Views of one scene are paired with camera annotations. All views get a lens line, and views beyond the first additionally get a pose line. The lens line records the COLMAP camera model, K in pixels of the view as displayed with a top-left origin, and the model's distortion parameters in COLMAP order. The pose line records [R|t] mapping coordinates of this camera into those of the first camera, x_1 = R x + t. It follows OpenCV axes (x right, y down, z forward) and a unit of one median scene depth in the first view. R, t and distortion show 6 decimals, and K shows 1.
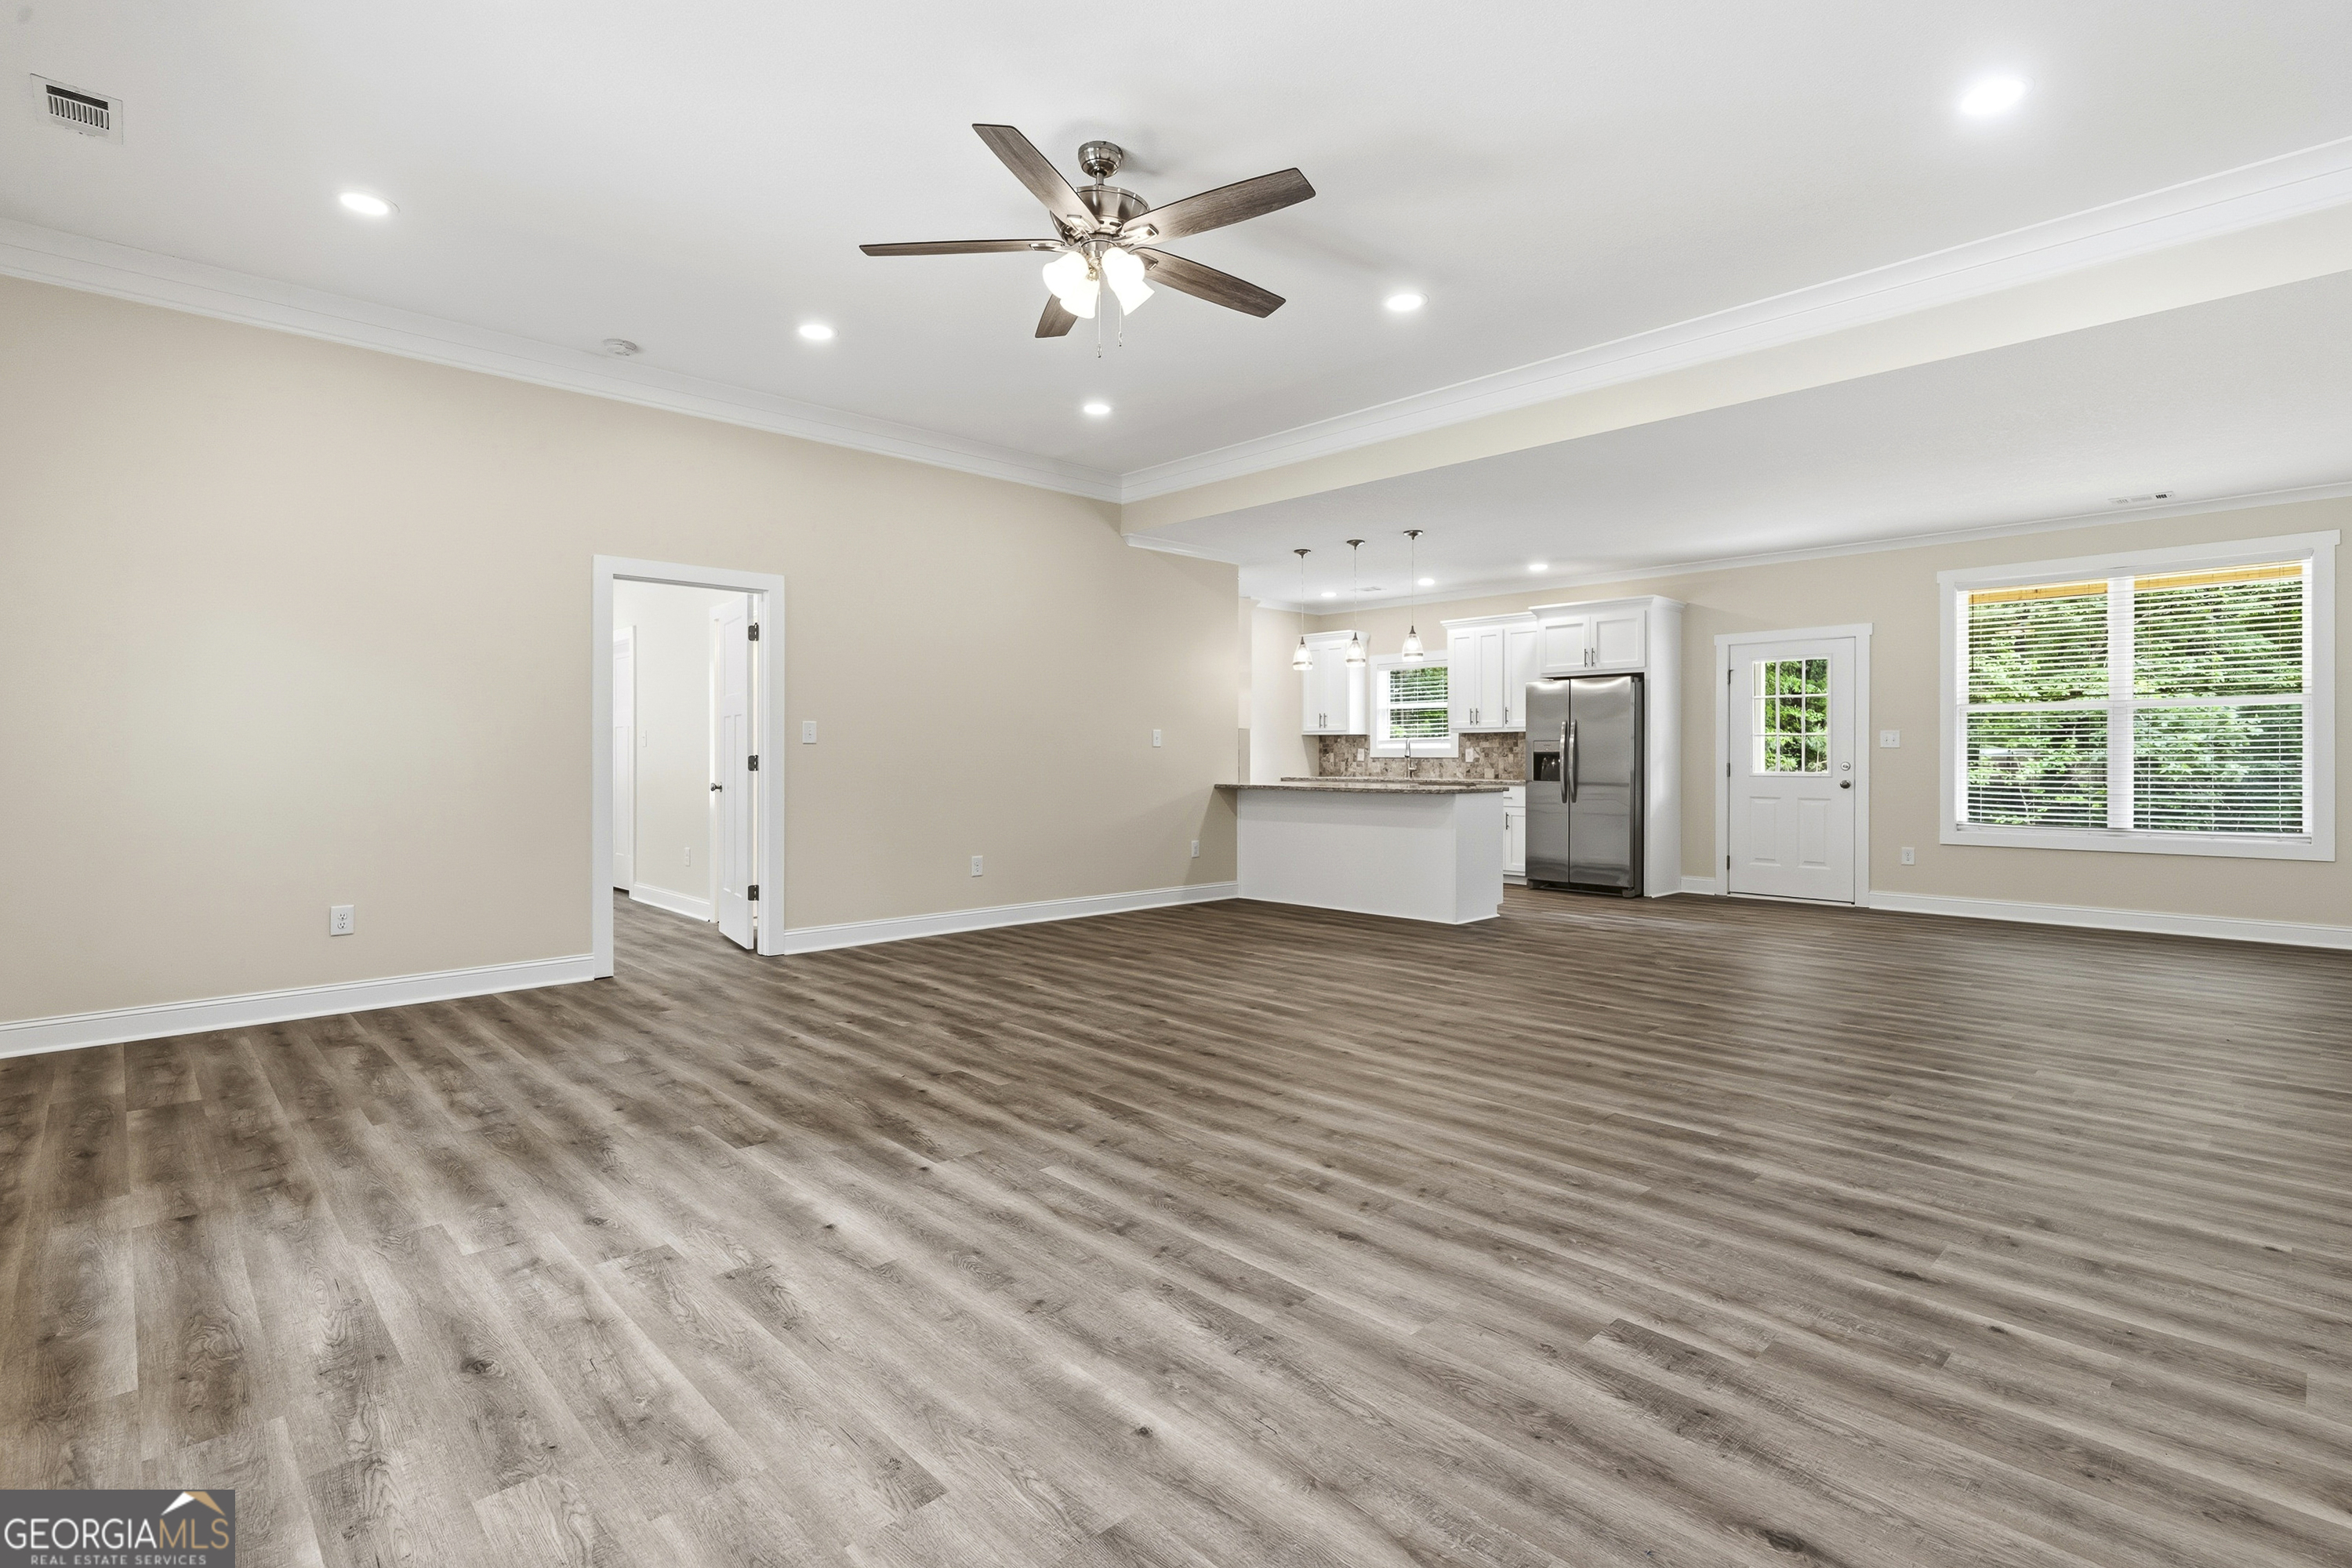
lens RADIAL K [[1134.8, 0, 1131.5], [0, 1134.8, 743.7], [0, 0, 1]] dist [-0.000181, 0.002483]
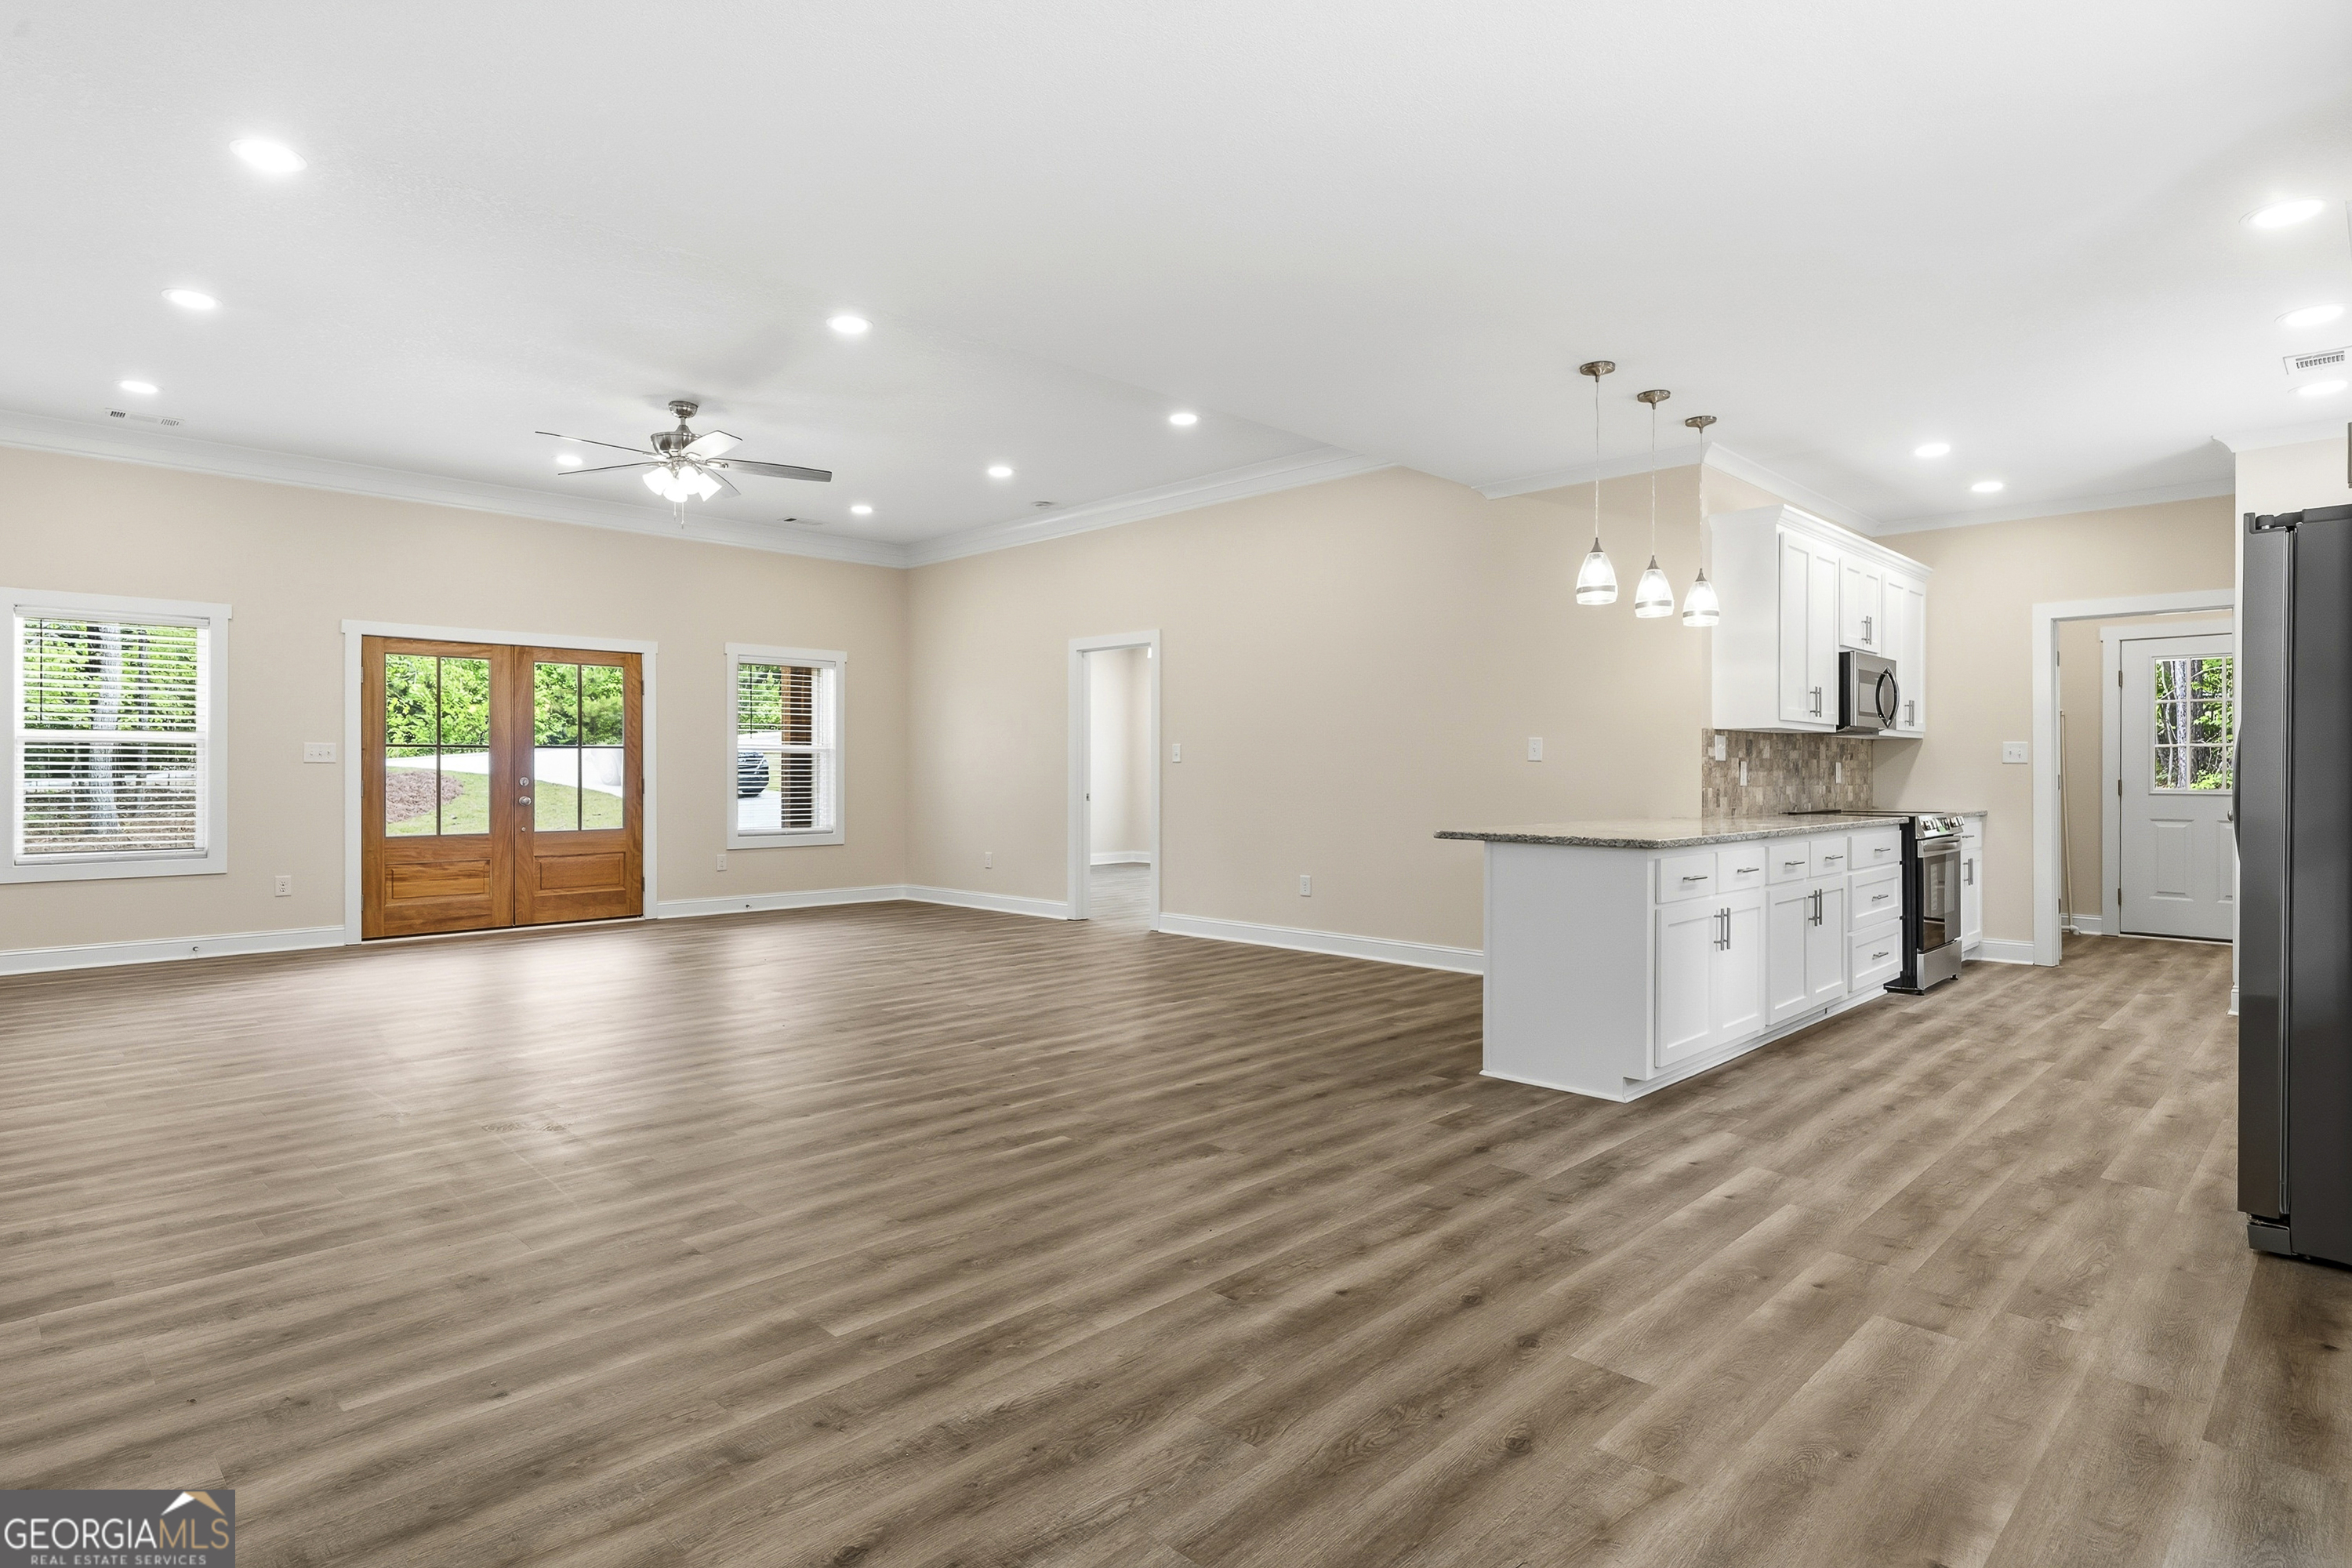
lens RADIAL K [[1196.8, 0, 1183.9], [0, 1196.8, 769.9], [0, 0, 1]] dist [0.004294, 0.000800]
pose [[0.049660, -0.000524, -0.998766, 1.791211], [0.008884, 0.999961, -0.000083, 0.013781], [0.998727, -0.008869, 0.049663, 1.681305]]
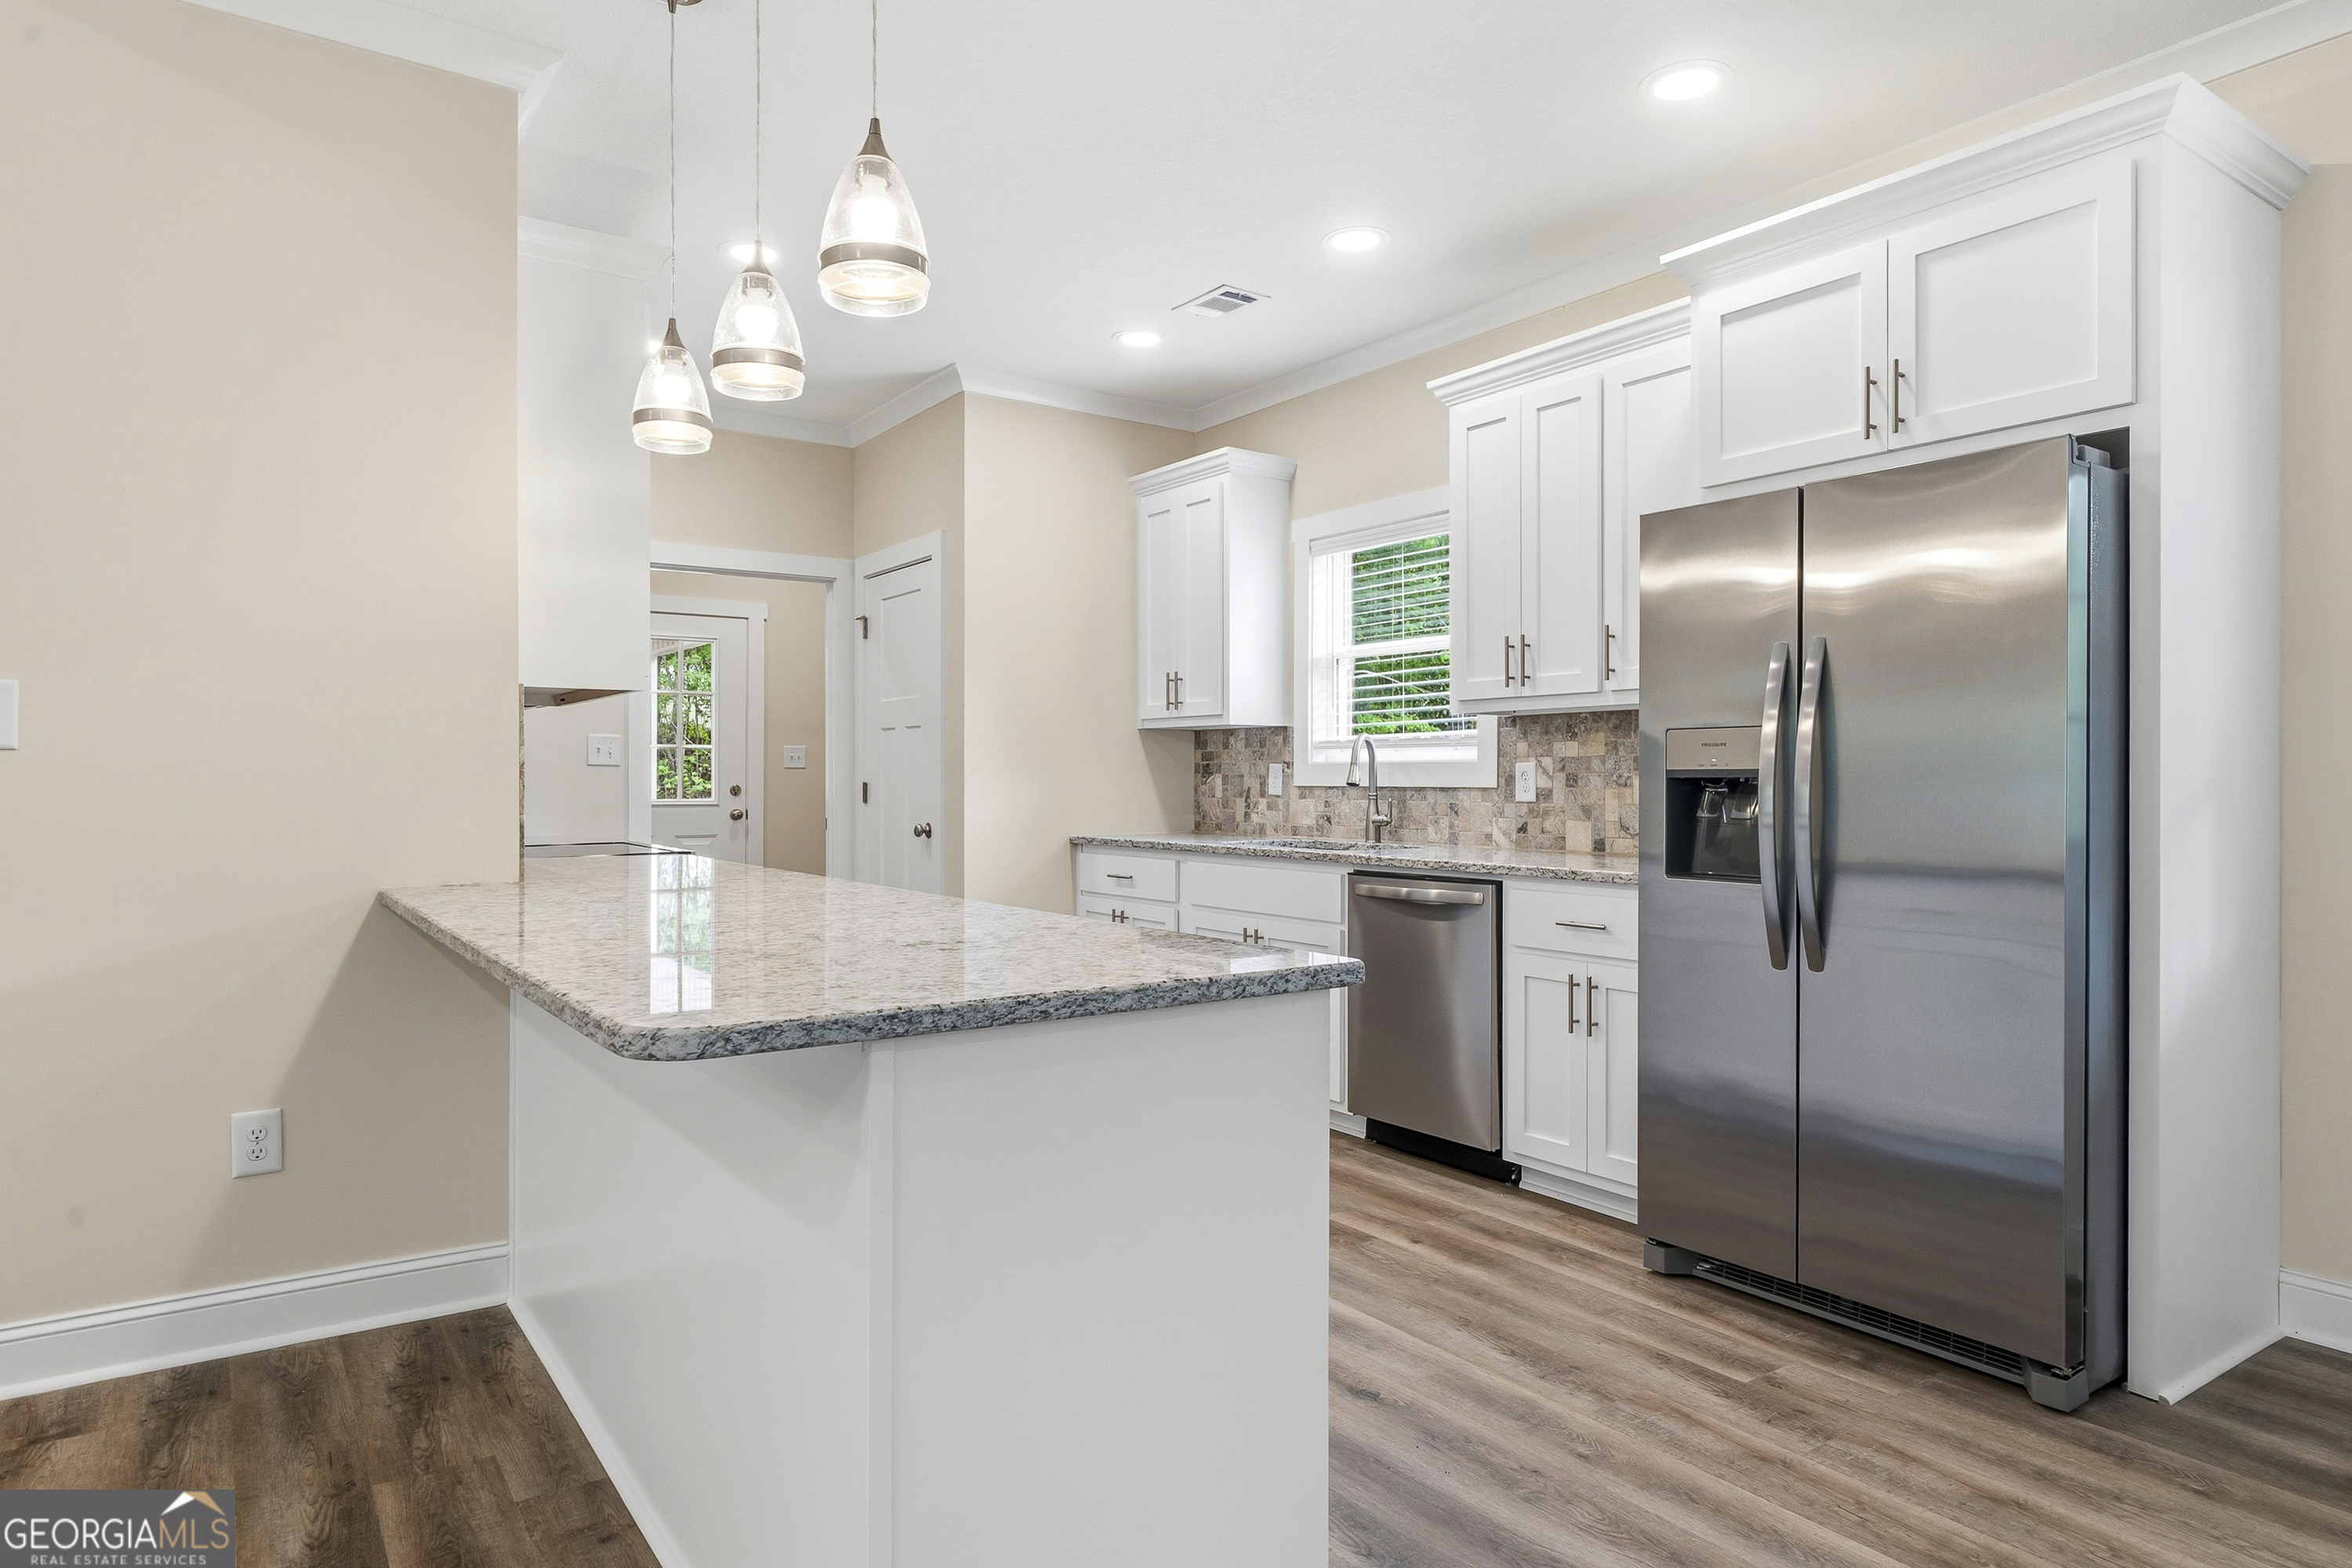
lens RADIAL K [[1397.5, 0, 1146.4], [0, 1397.5, 773.5], [0, 0, 1]] dist [0.003828, 0.003450]
pose [[0.991216, 0.000338, -0.132249, 0.705982], [0.000507, 0.999980, 0.006358, 0.015399], [0.132248, -0.006370, 0.991196, 1.676099]]
